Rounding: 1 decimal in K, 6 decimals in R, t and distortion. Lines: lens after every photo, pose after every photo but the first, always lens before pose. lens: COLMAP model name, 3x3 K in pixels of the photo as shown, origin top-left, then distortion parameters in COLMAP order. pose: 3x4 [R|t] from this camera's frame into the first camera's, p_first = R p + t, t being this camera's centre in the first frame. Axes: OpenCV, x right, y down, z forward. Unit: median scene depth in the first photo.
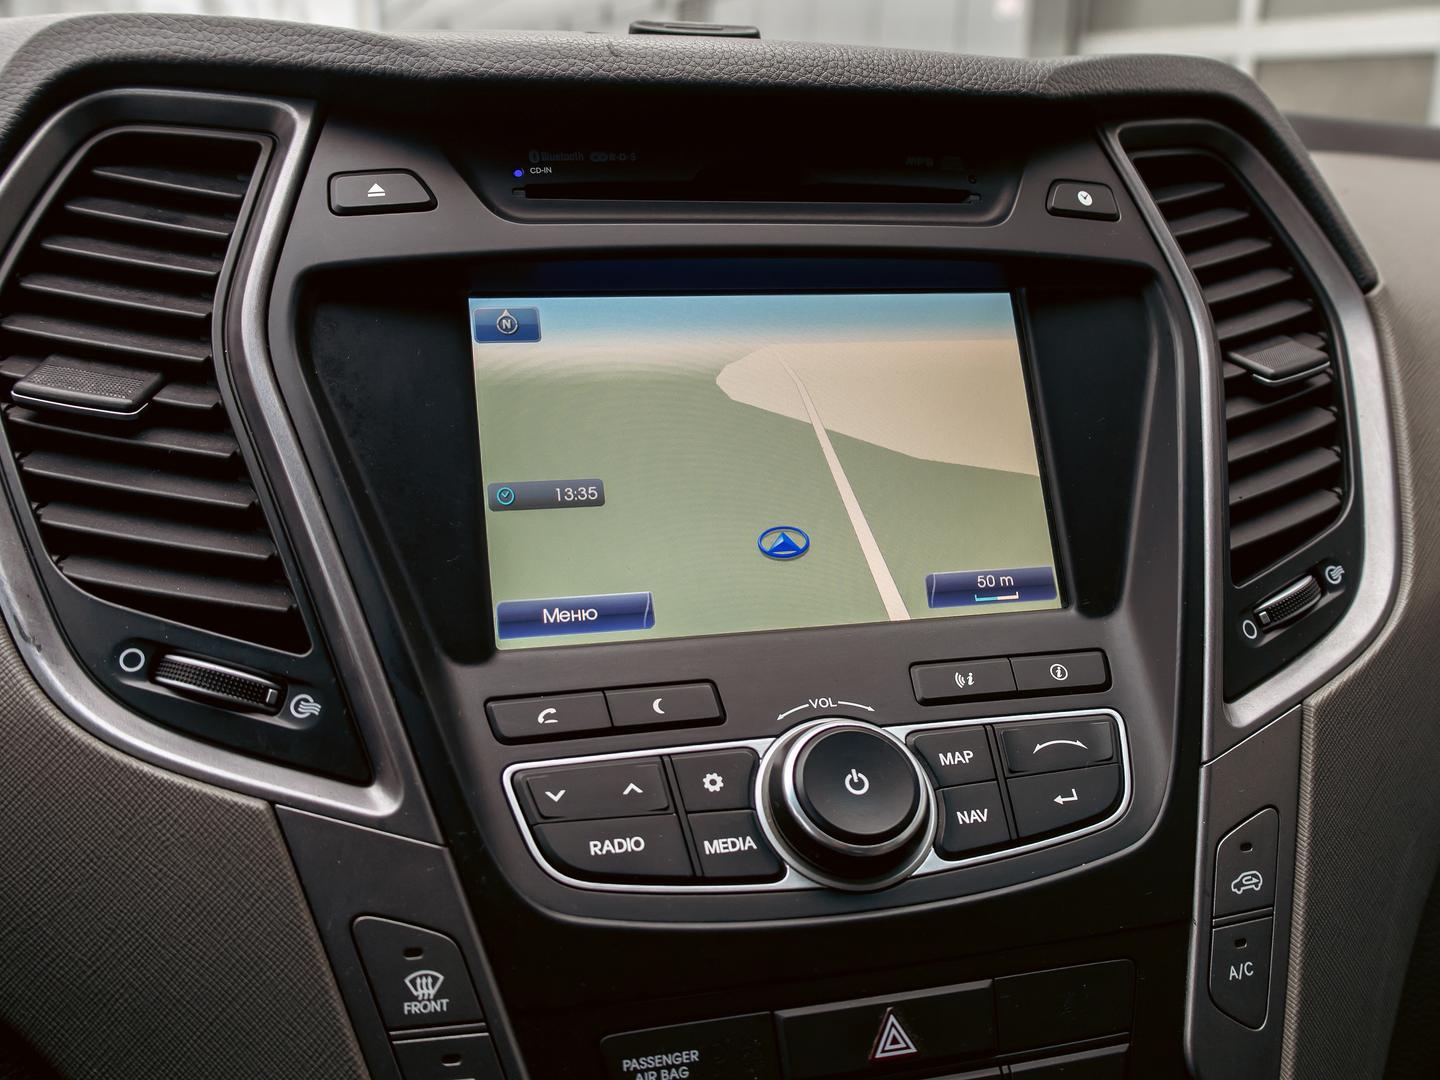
lens RADIAL K [[1405.2, 0, 720.0], [0, 1405.2, 540.0], [0, 0, 1]] dist [0.012836, 0.009734]
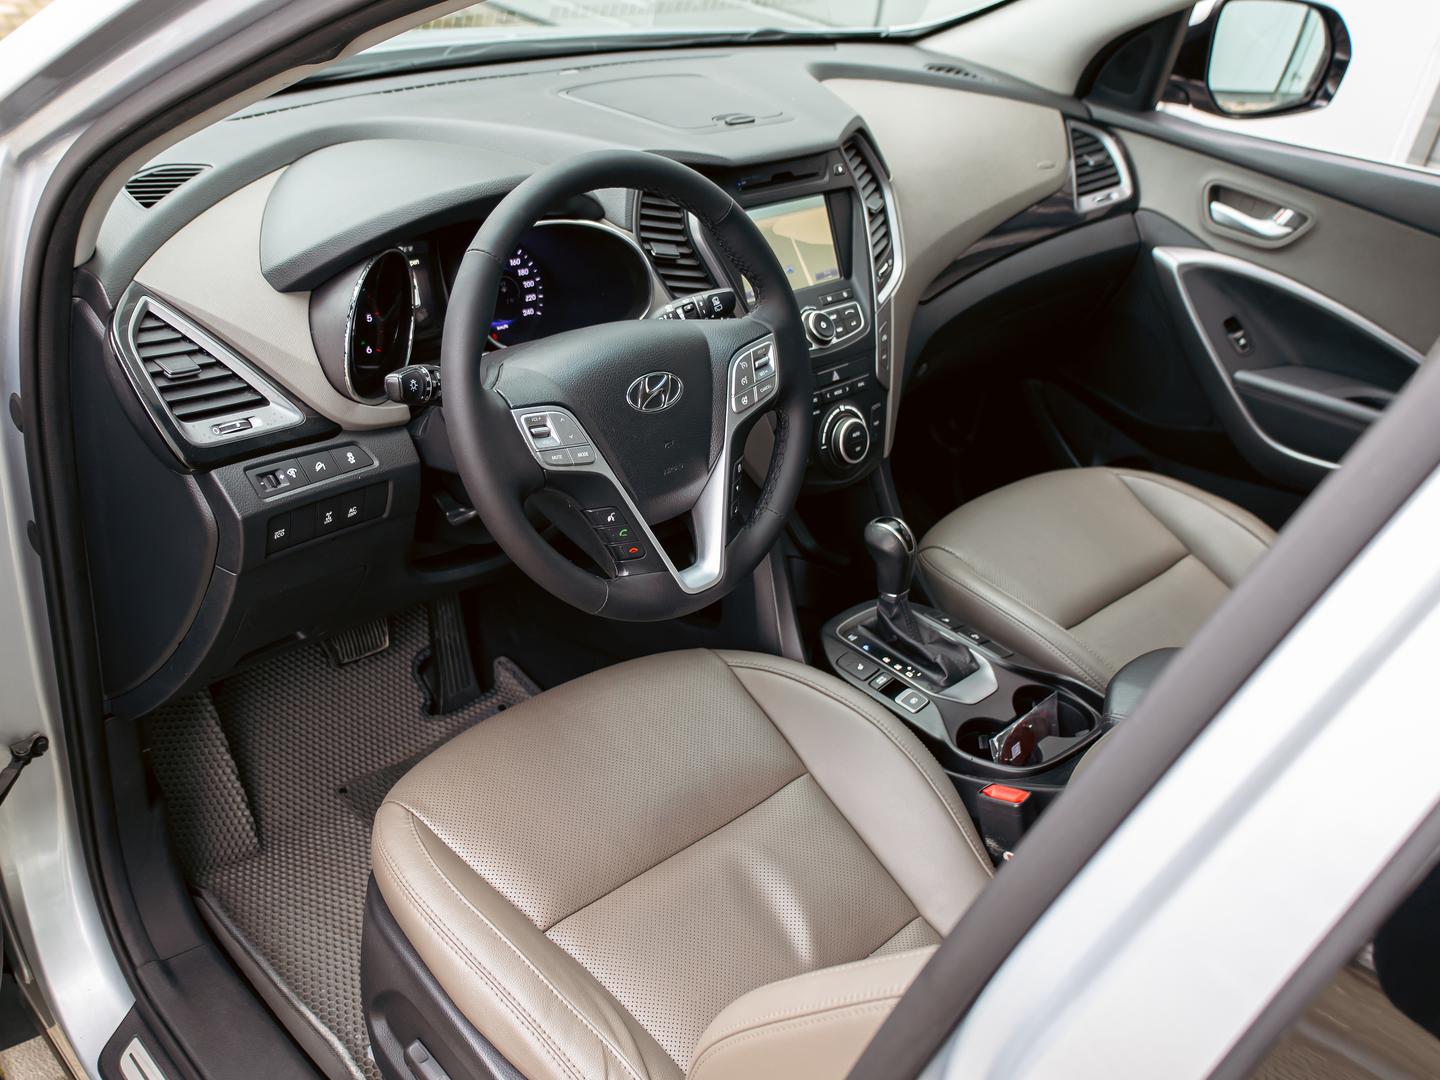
lens RADIAL K [[1405.2, 0, 720.0], [0, 1405.2, 540.0], [0, 0, 1]] dist [0.012836, 0.009734]
pose [[0.863241, -0.181829, 0.470907, -2.292862], [0.028668, 0.949027, 0.313889, -0.563449], [-0.503978, -0.257462, 0.824451, -2.582675]]
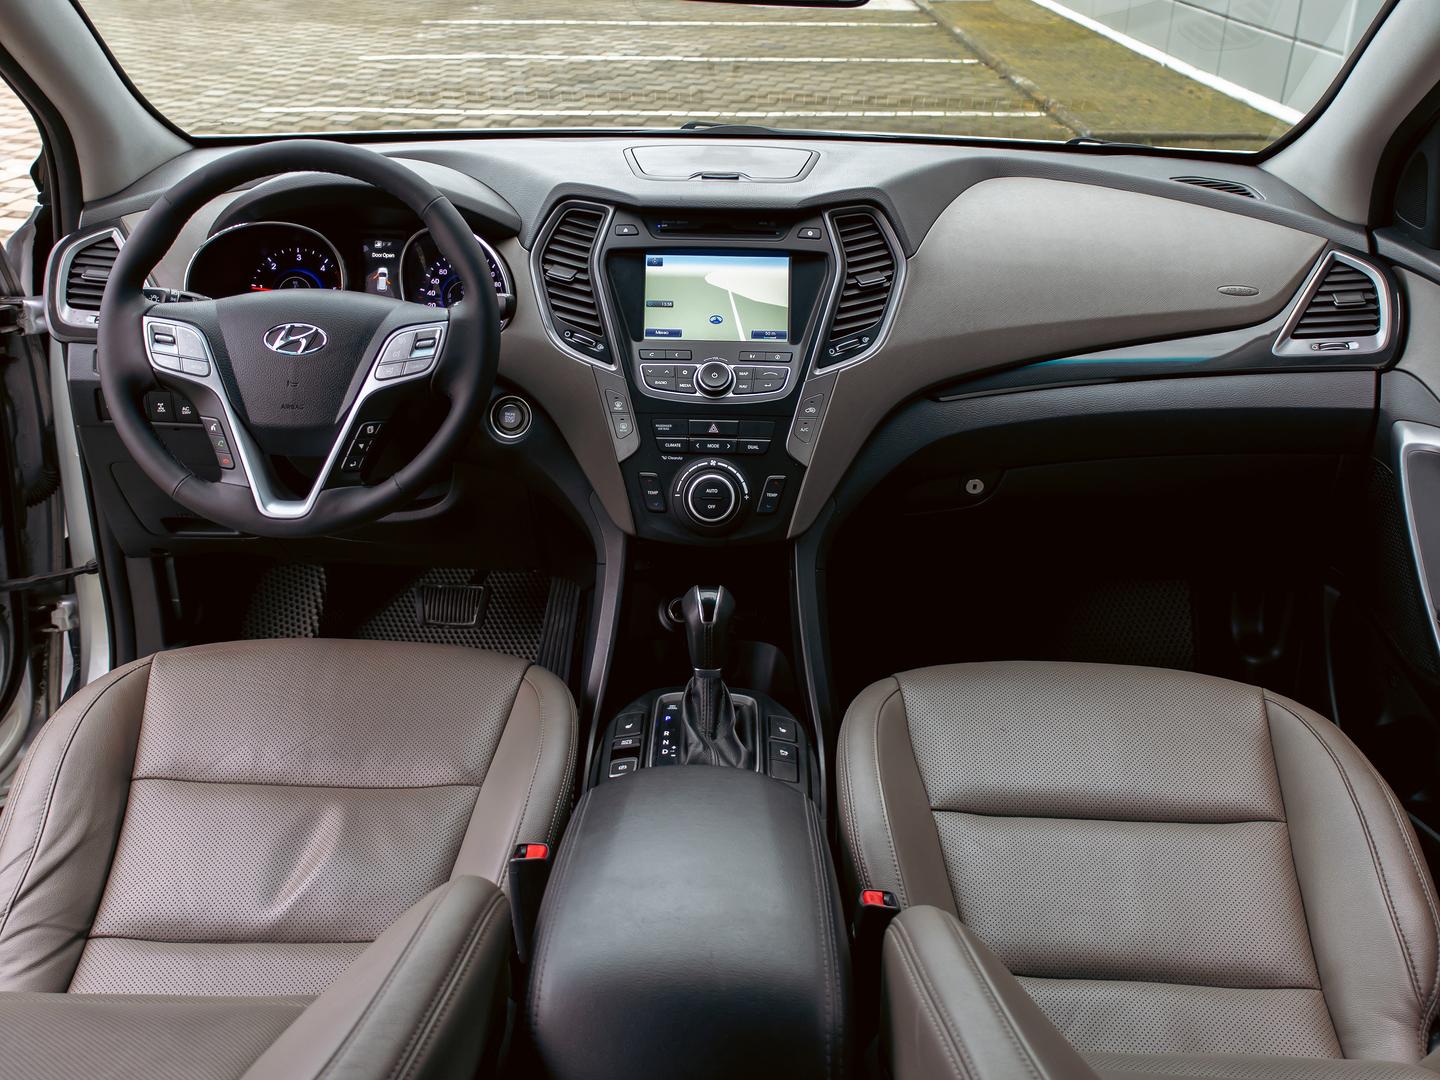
lens RADIAL K [[1400.5, 0, 719.1], [0, 1400.5, 516.0], [0, 0, 1]] dist [-0.059867, 0.000912]
pose [[0.953573, 0.119783, -0.276316, 1.289327], [-0.071458, 0.981290, 0.178785, -0.171243], [0.292562, -0.150740, 0.944291, -3.025655]]
